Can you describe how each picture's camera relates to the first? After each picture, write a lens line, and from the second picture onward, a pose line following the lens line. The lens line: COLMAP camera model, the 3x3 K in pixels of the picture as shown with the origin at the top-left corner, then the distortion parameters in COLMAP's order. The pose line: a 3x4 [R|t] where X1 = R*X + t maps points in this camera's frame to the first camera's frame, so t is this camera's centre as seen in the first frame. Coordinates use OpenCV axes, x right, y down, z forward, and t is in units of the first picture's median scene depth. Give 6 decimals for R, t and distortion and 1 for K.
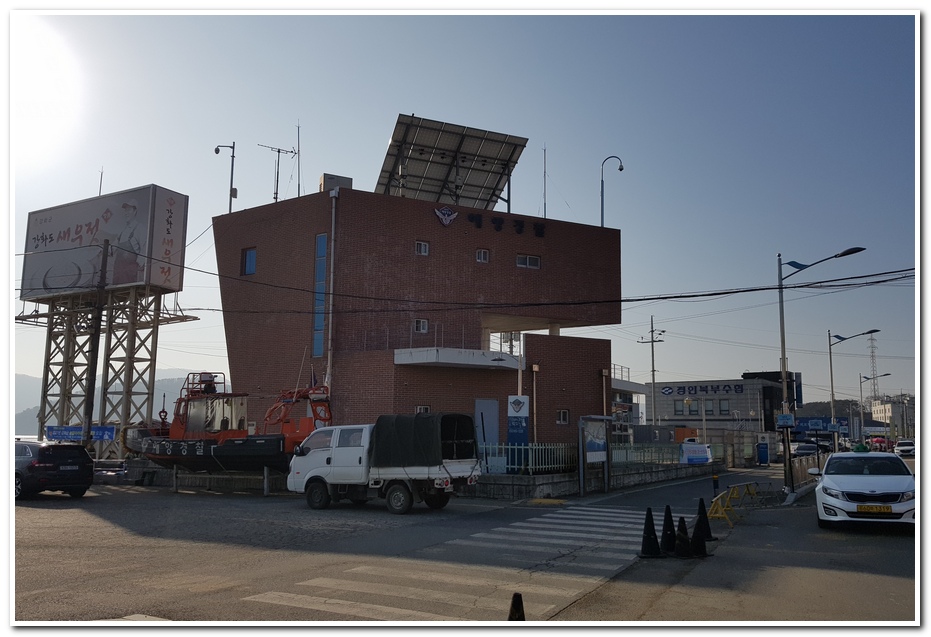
lens RADIAL K [[764.8, 0, 465.5], [0, 764.8, 318.5], [0, 0, 1]] dist [0.001654, -0.108772]
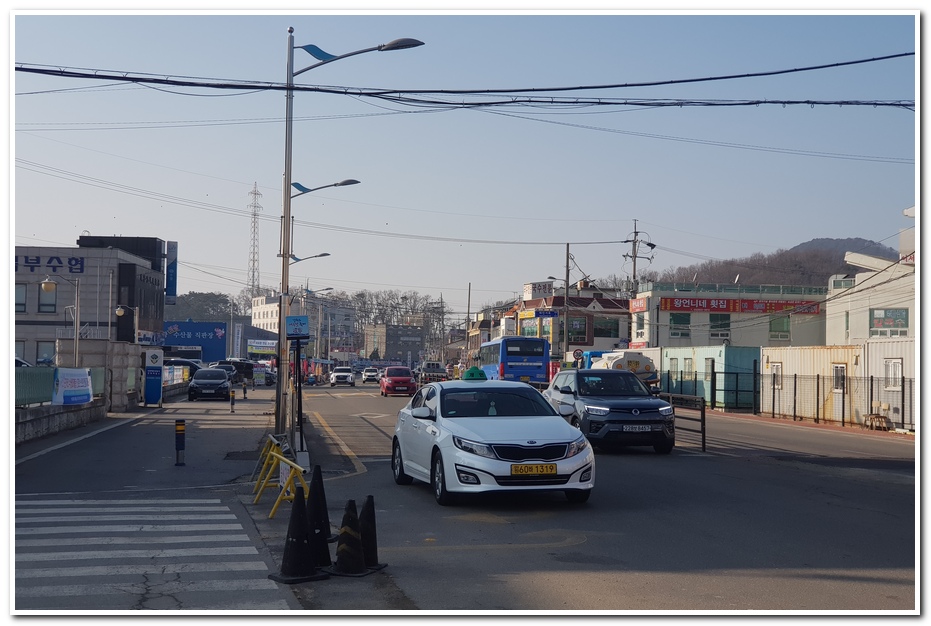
lens RADIAL K [[1437.2, 0, 465.5], [0, 1437.2, 313.0], [0, 0, 1]] dist [-0.003176, -0.028710]
pose [[0.678035, 0.022450, 0.734687, -0.264114], [-0.112850, 0.990862, 0.073870, 0.029230], [-0.726315, -0.132996, 0.674372, 0.178204]]
